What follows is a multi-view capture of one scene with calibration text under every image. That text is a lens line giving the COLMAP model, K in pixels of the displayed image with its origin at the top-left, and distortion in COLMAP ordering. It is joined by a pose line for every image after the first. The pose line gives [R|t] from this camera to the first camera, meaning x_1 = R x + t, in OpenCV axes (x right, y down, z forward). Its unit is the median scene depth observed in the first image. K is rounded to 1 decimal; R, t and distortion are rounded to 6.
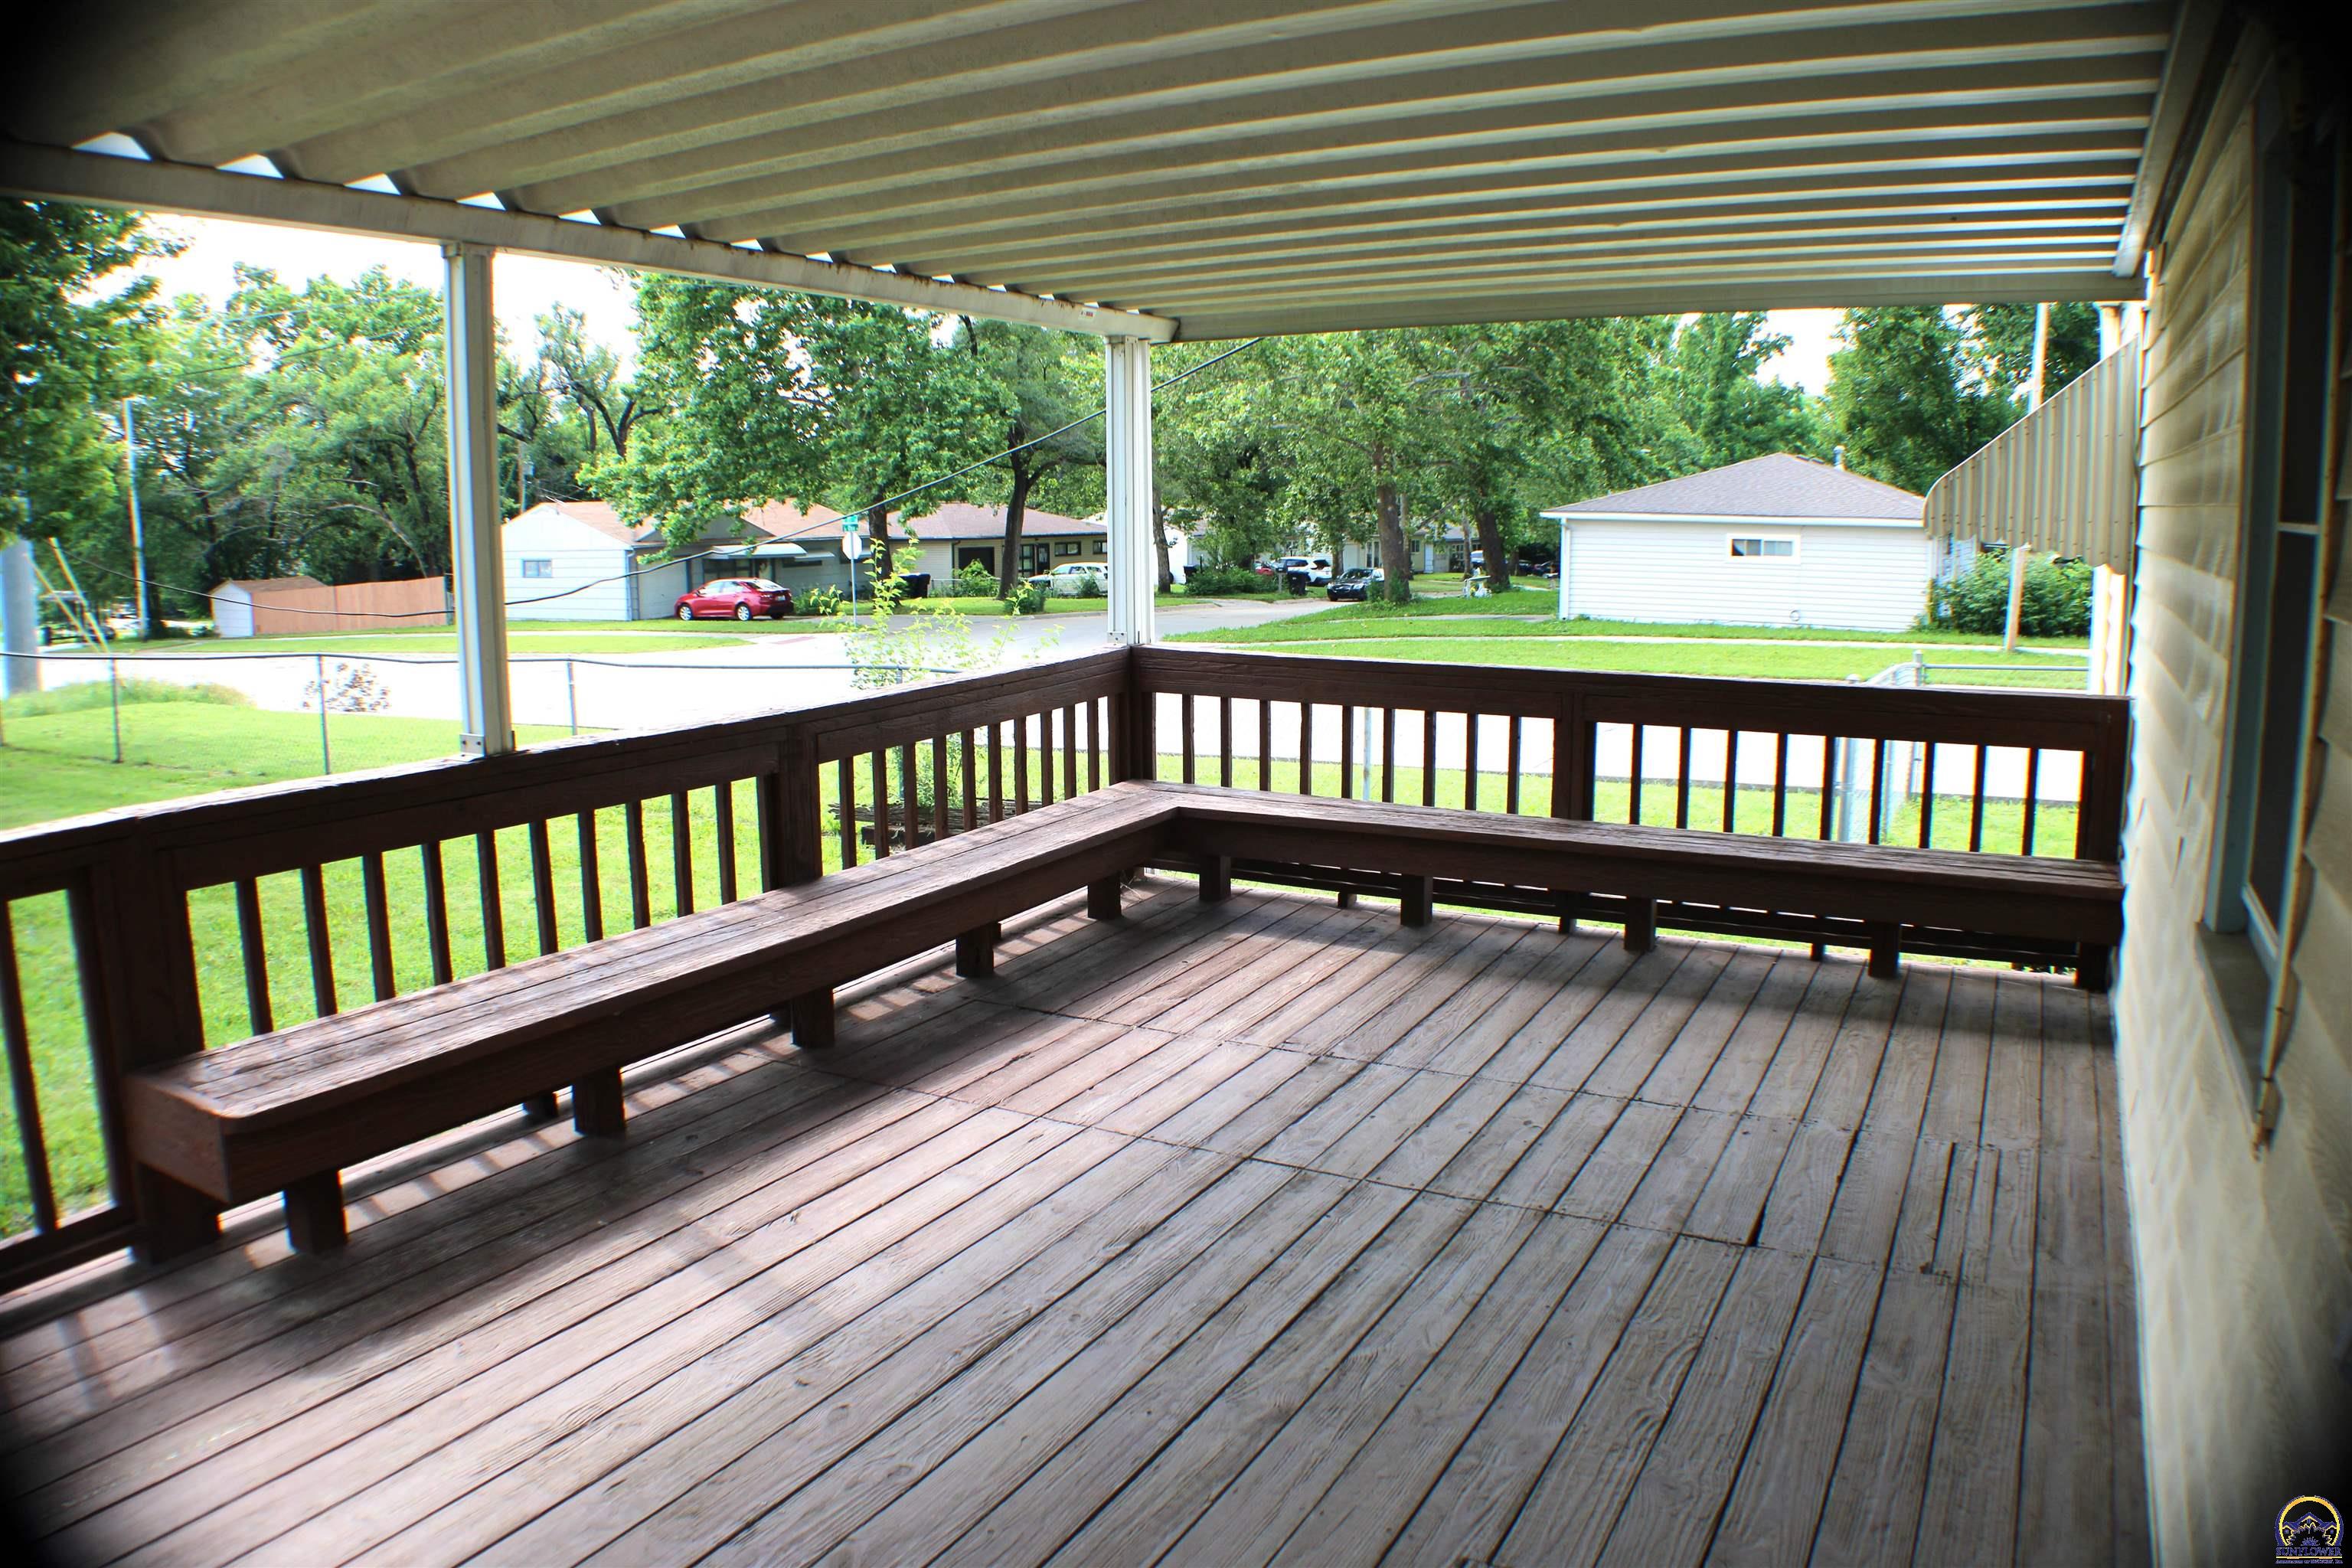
lens RADIAL K [[1646.6, 0, 1244.8], [0, 1646.6, 754.8], [0, 0, 1]] dist [-0.226281, 0.112574]
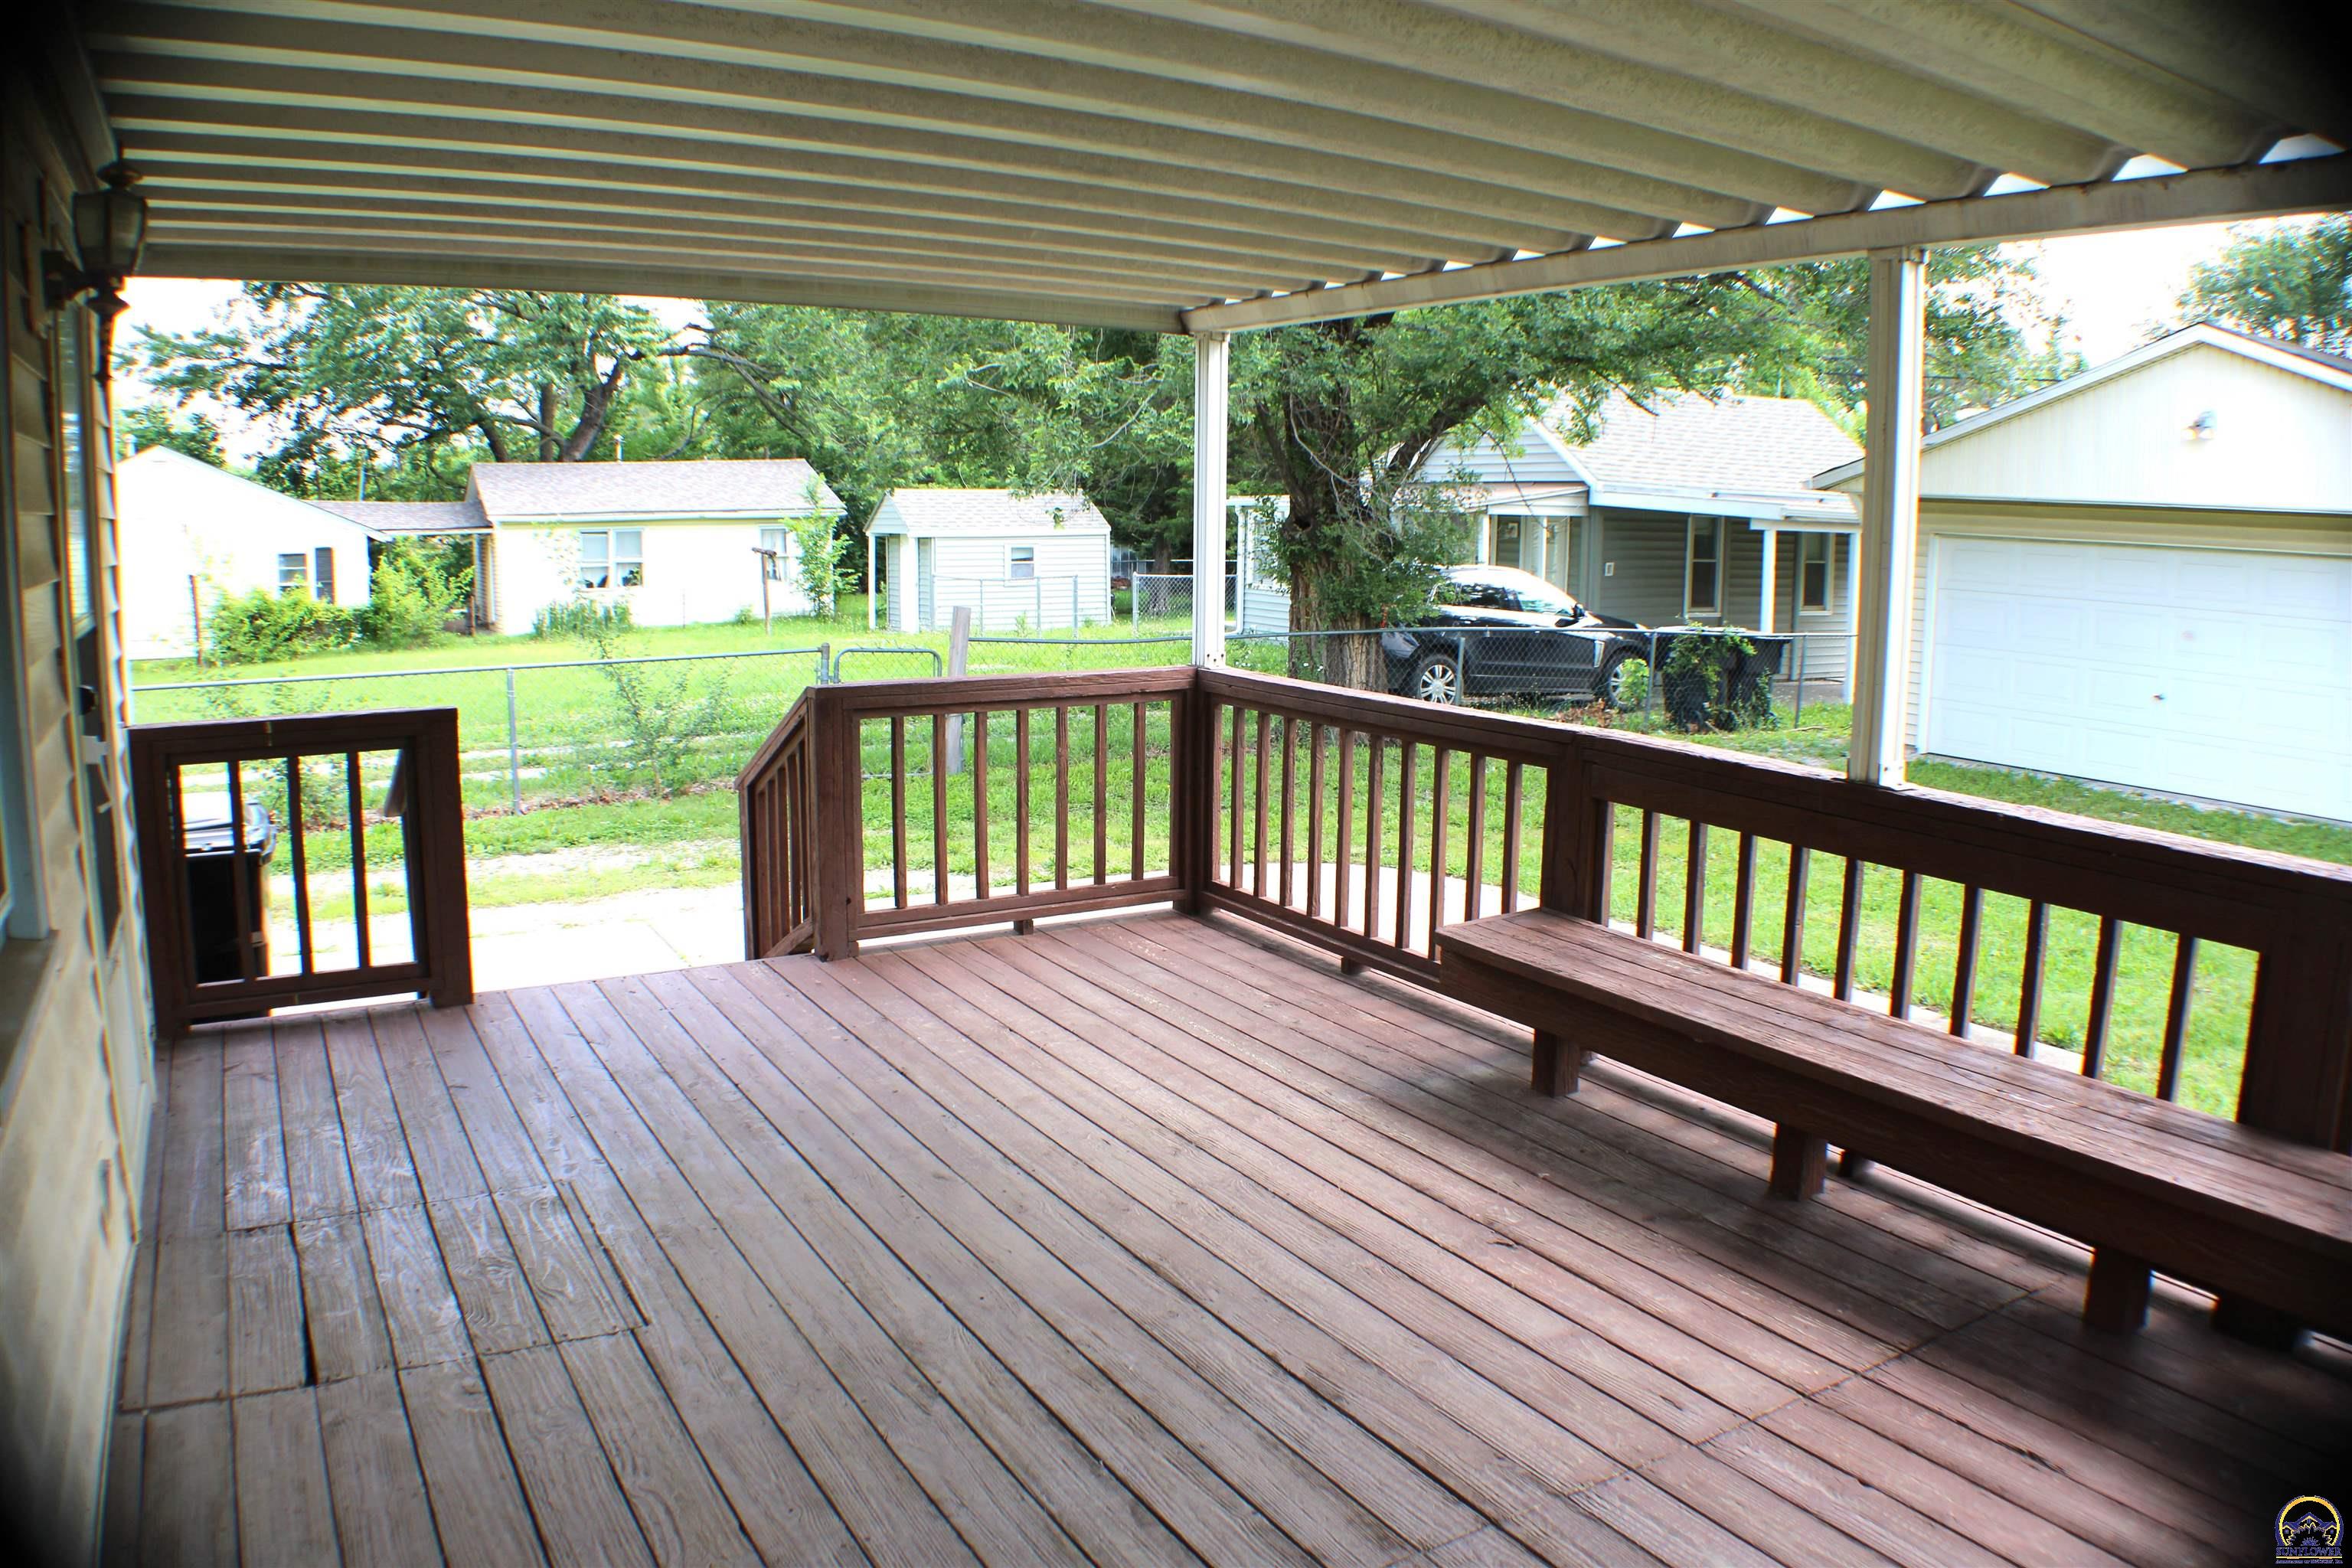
lens RADIAL K [[1743.2, 0, 1190.5], [0, 1743.2, 779.3], [0, 0, 1]] dist [-0.206504, 0.076147]
pose [[-0.531353, 0.127187, -0.837548, 0.364740], [-0.141975, 0.961313, 0.236052, -0.112925], [0.835169, 0.244338, -0.492739, 0.706428]]
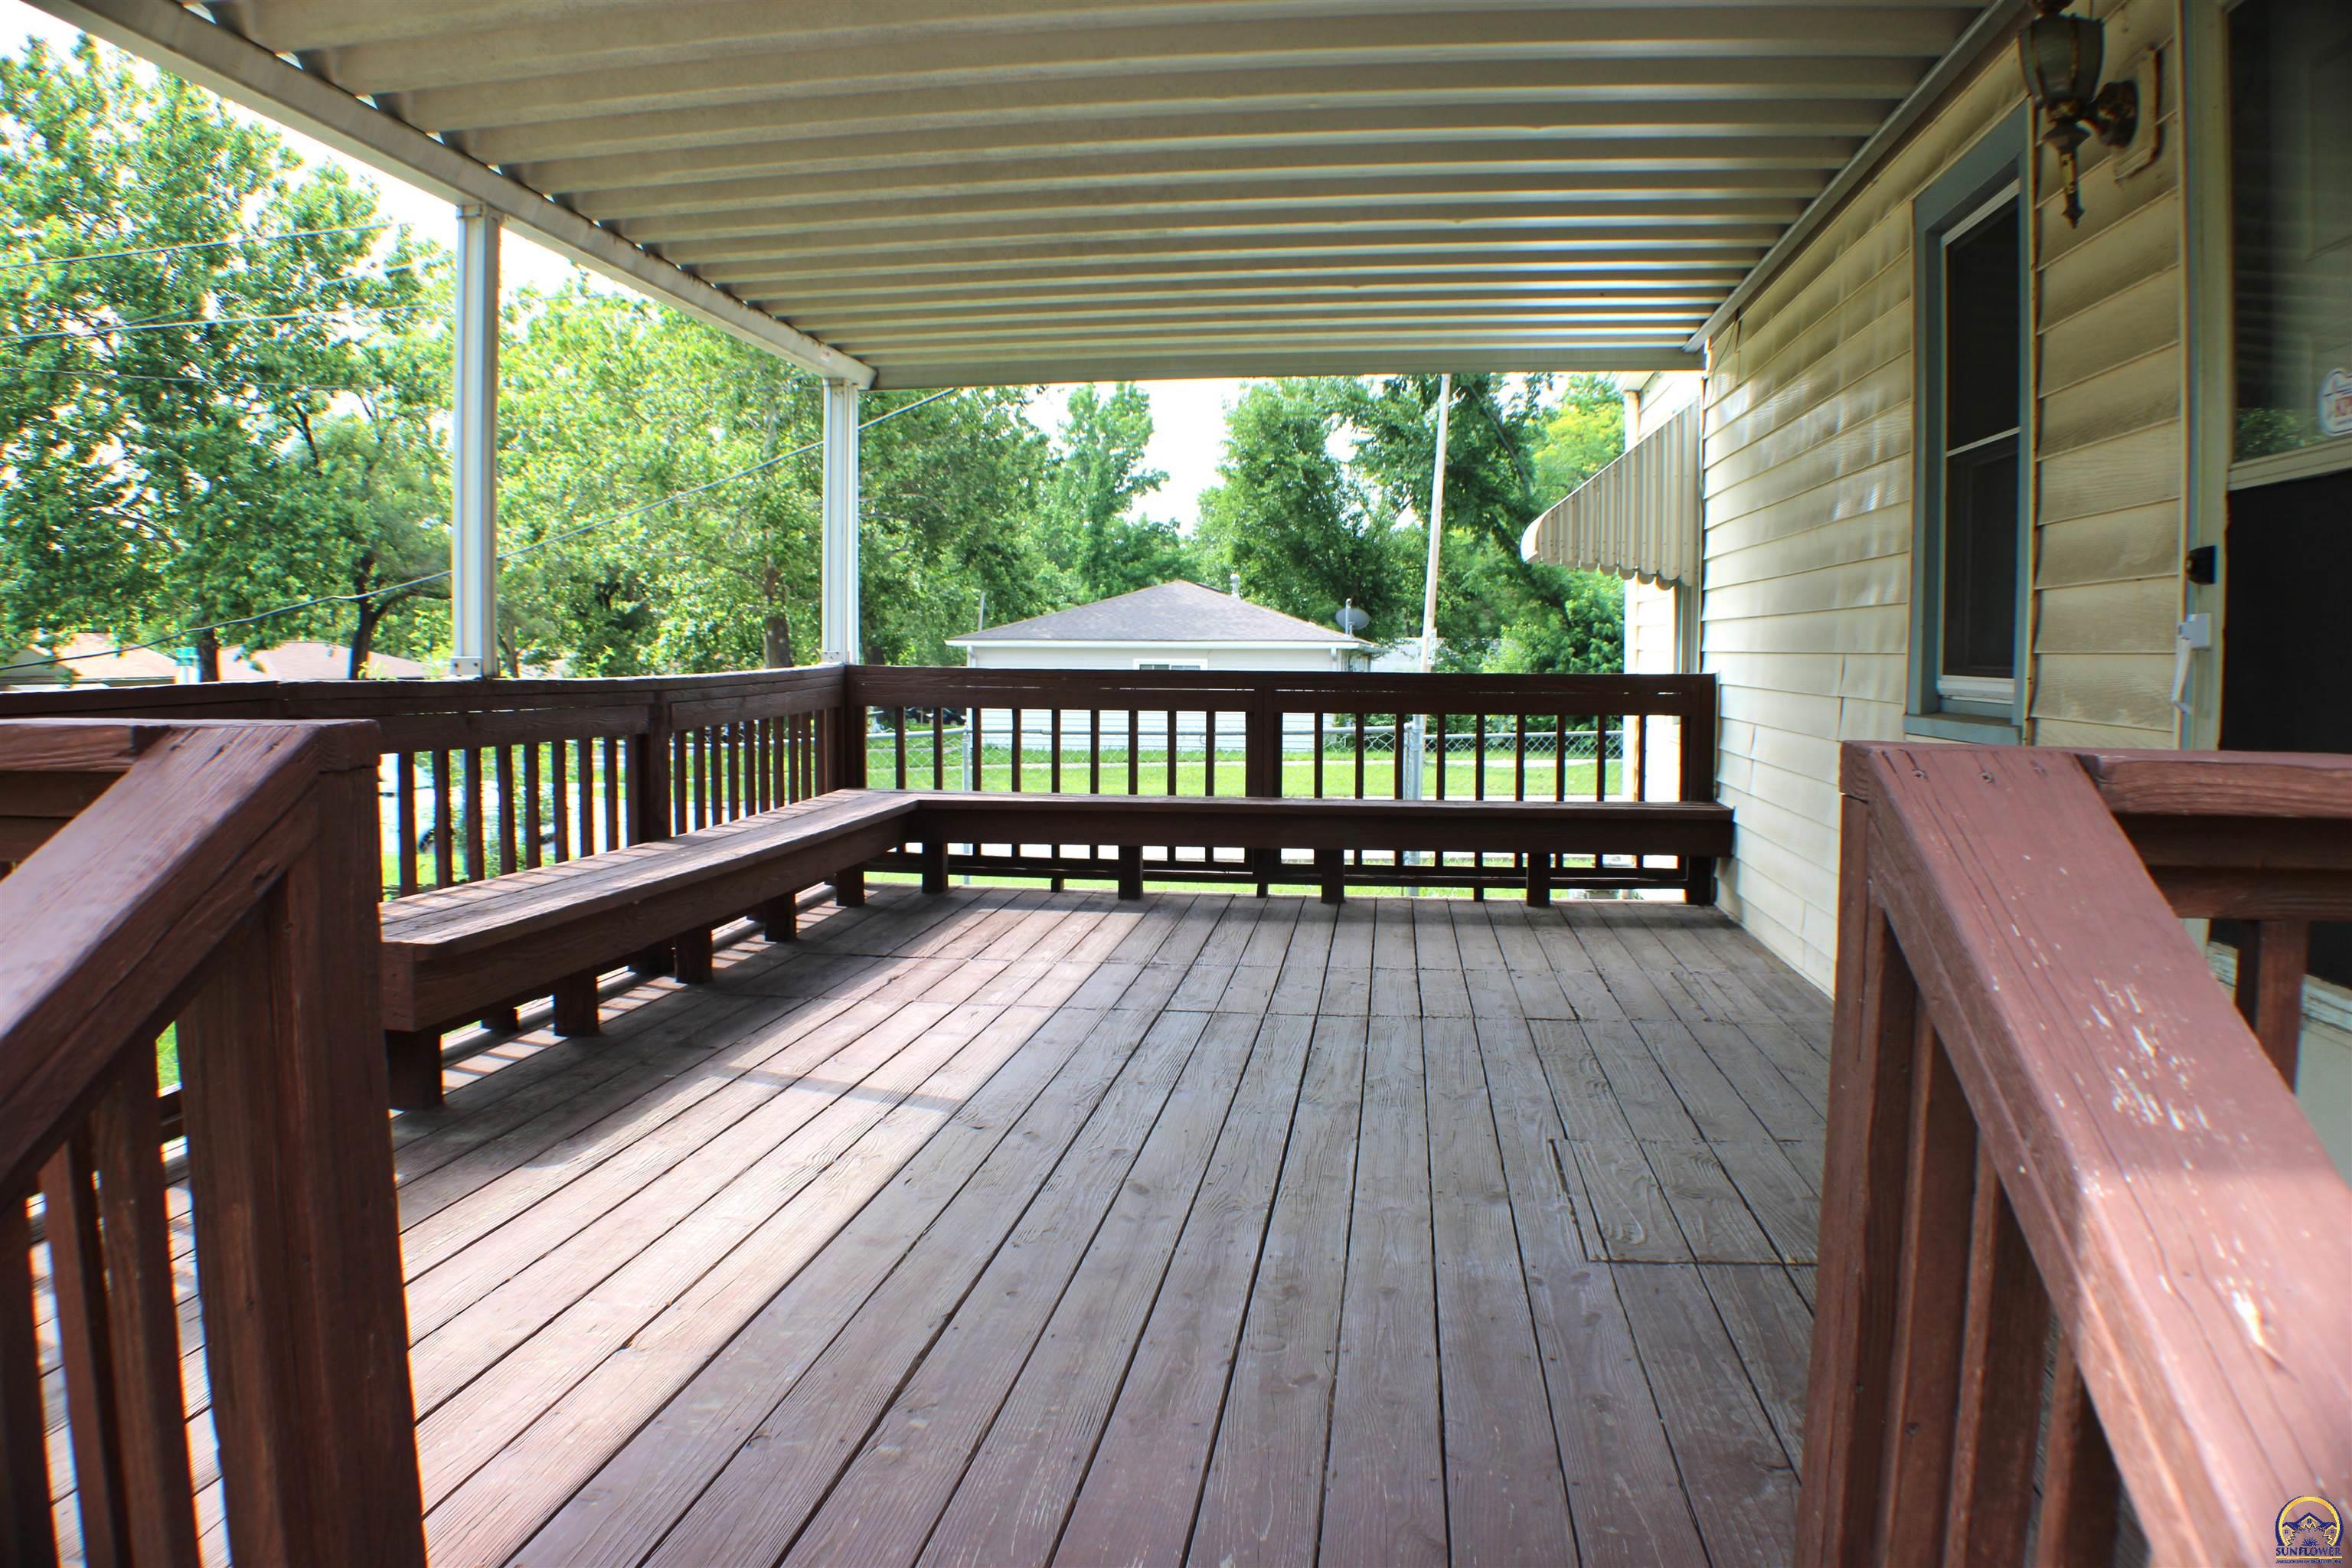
lens RADIAL K [[1743.2, 0, 1190.5], [0, 1743.2, 779.3], [0, 0, 1]] dist [-0.206504, 0.076147]
pose [[0.938448, -0.017551, 0.344976, -0.254748], [0.045368, 0.996319, -0.072727, 0.104802], [-0.342429, 0.083901, 0.935790, -0.136842]]
